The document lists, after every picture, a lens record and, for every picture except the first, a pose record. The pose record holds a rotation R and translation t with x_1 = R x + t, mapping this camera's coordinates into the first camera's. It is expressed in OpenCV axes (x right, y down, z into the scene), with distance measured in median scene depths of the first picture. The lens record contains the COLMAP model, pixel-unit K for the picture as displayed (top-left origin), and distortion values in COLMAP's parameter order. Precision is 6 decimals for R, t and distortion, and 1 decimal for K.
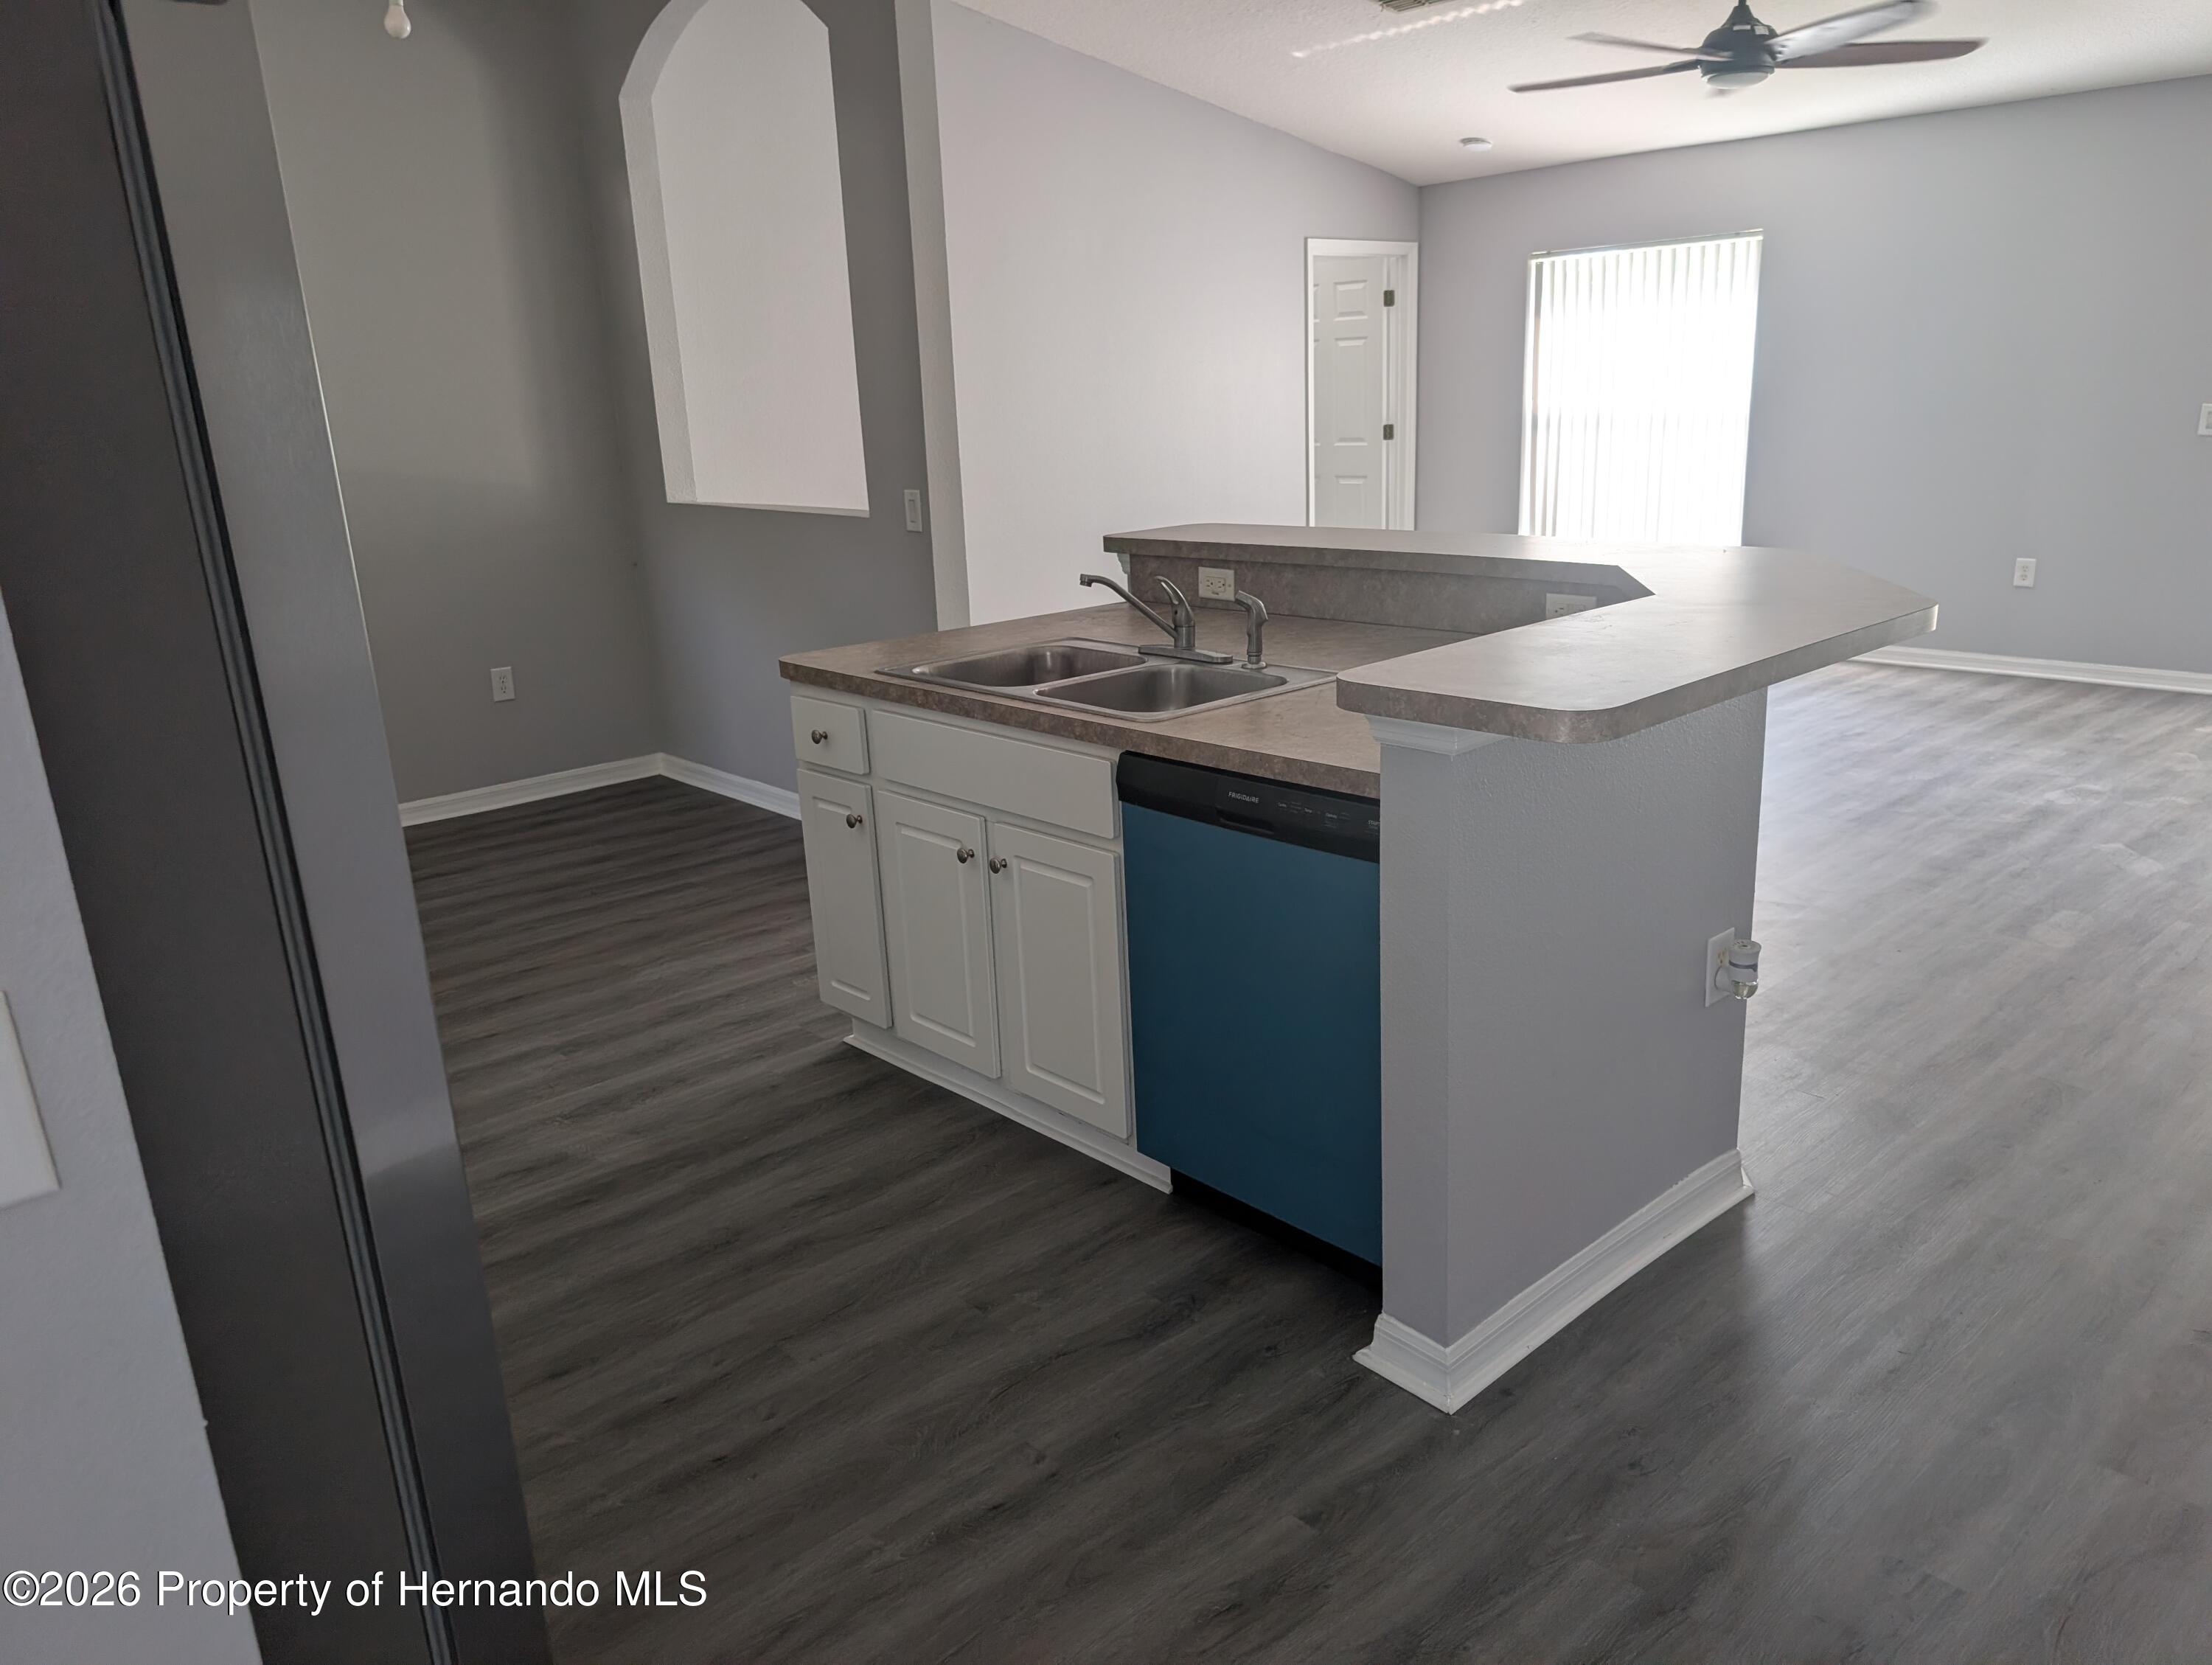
lens RADIAL K [[1589.5, 0, 1112.6], [0, 1589.5, 841.8], [0, 0, 1]] dist [-0.015608, 0.000243]
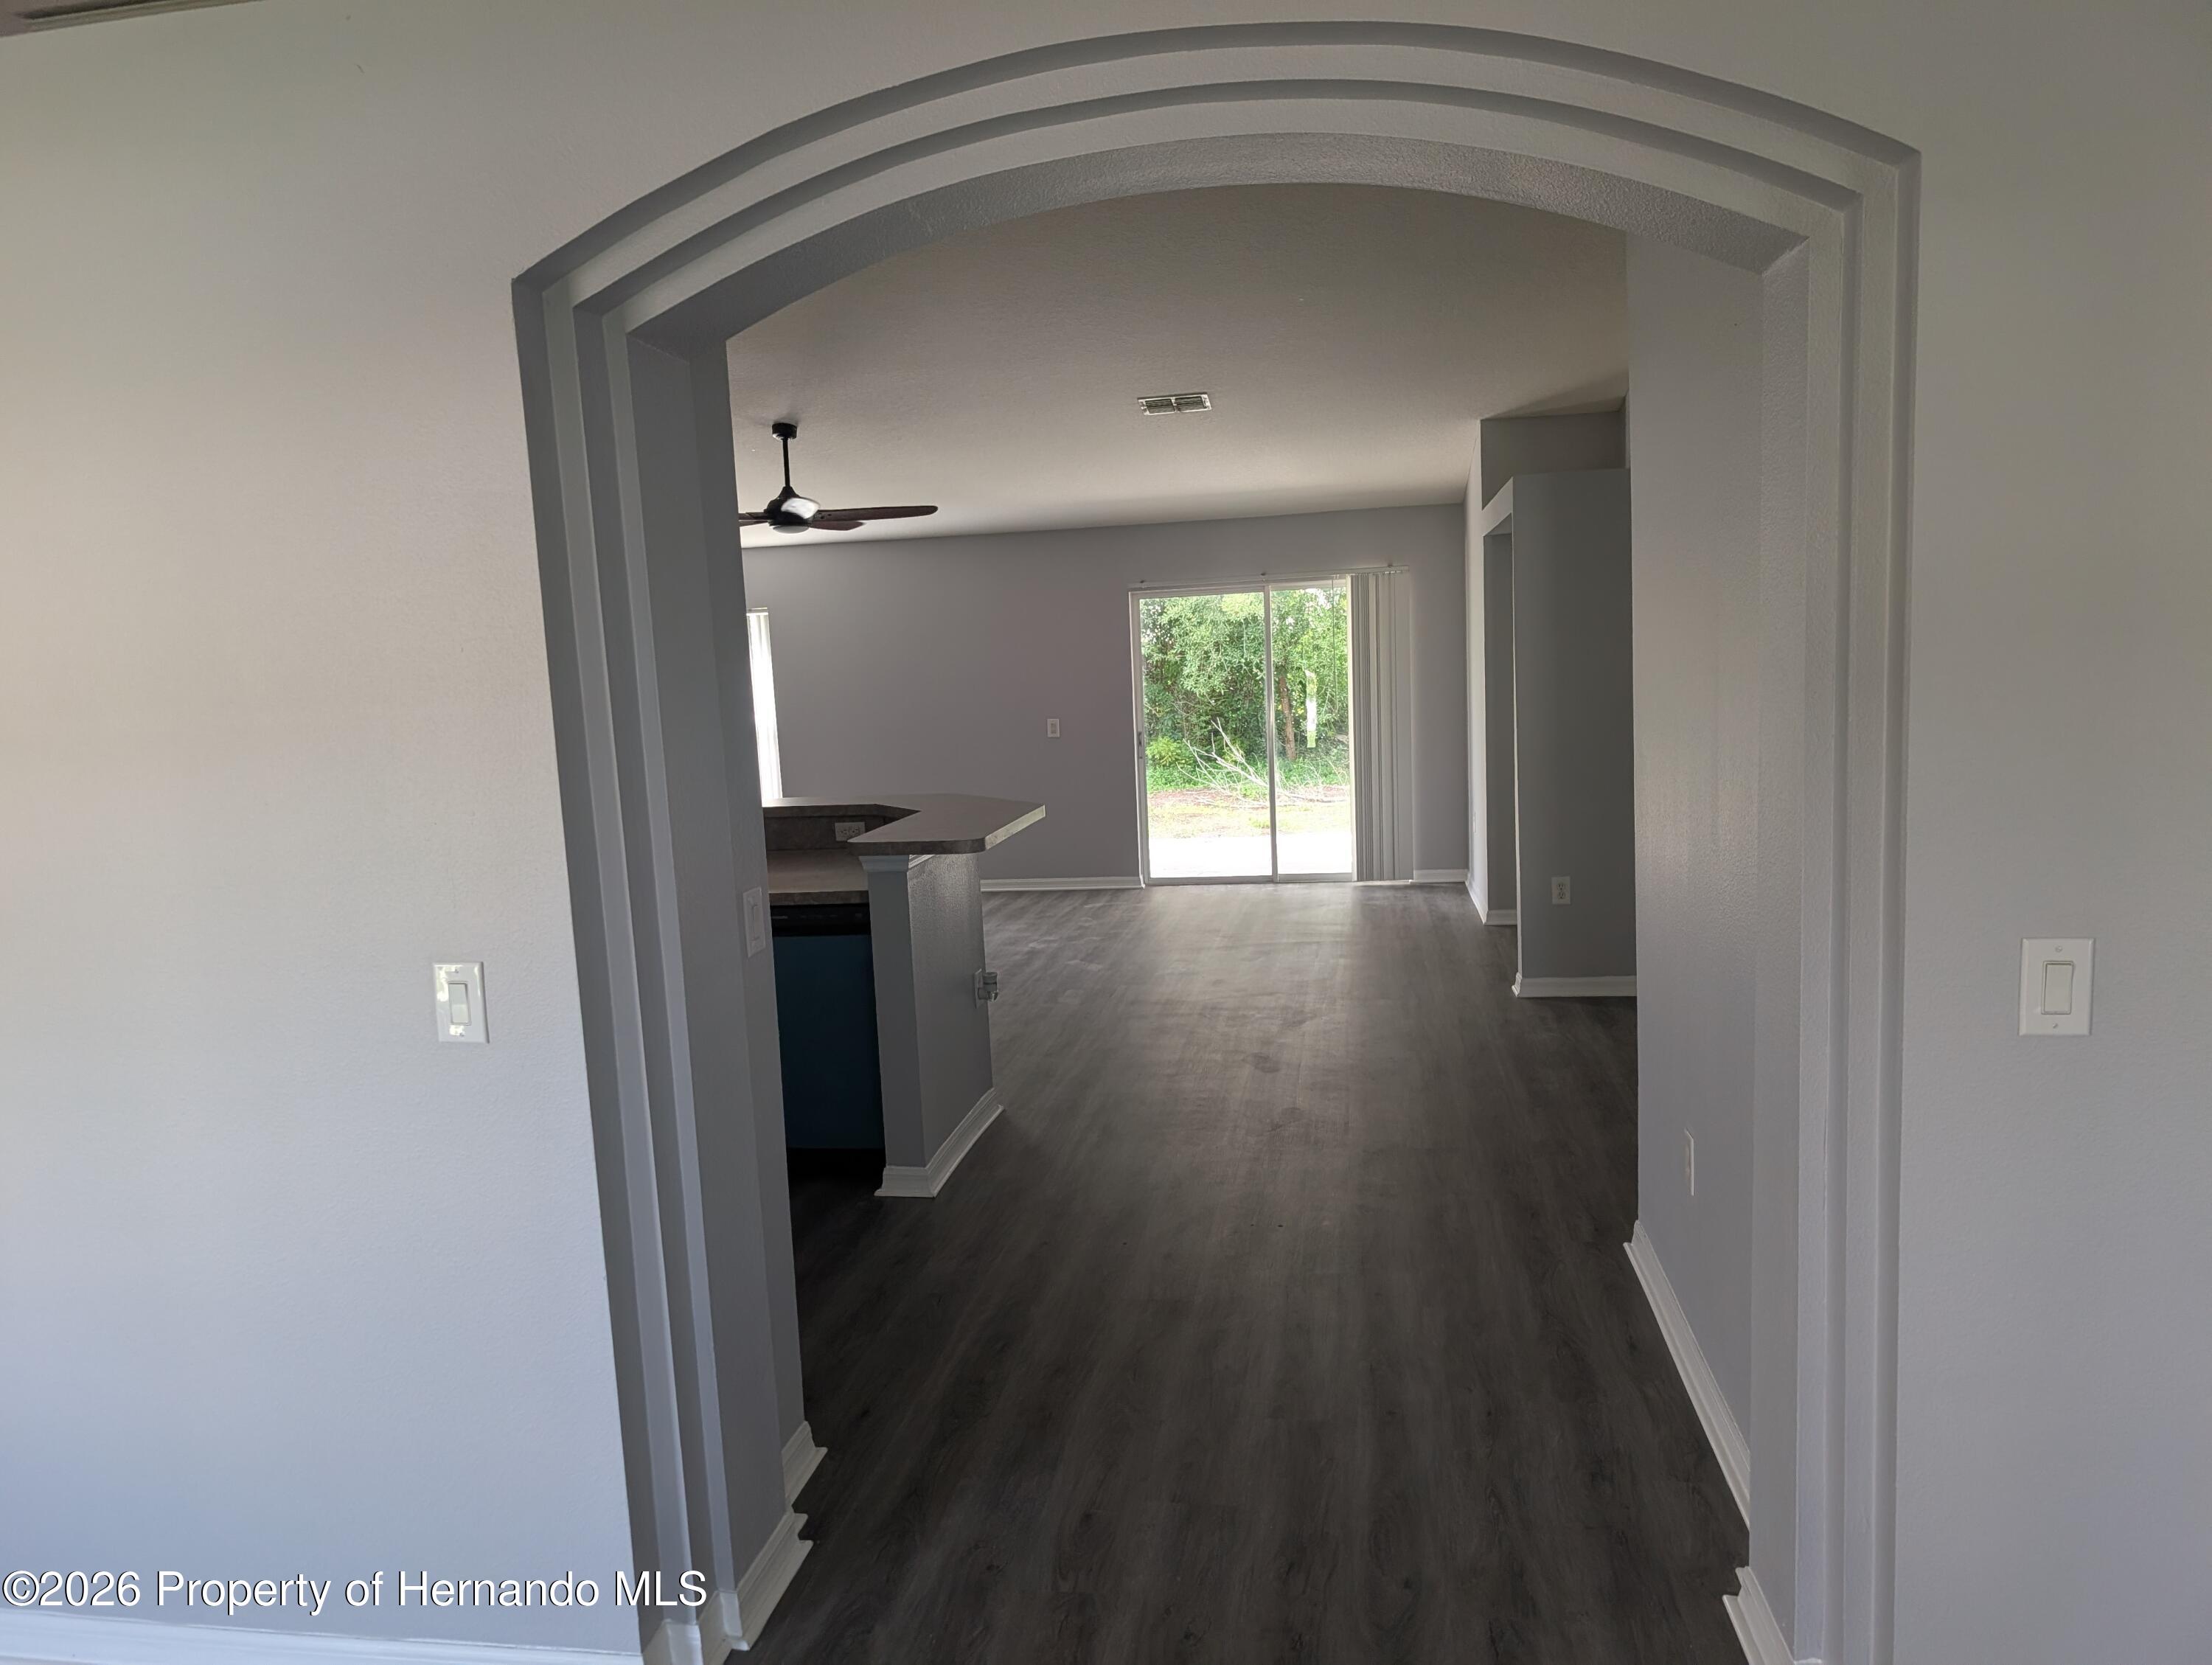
lens RADIAL K [[1589.5, 0, 1103.0], [0, 1589.5, 835.4], [0, 0, 1]] dist [-0.015608, 0.000243]
pose [[0.778363, -0.057818, 0.625147, -0.455218], [0.181973, 0.973782, -0.136510, 0.115903], [-0.600864, 0.220014, 0.768477, -0.426056]]
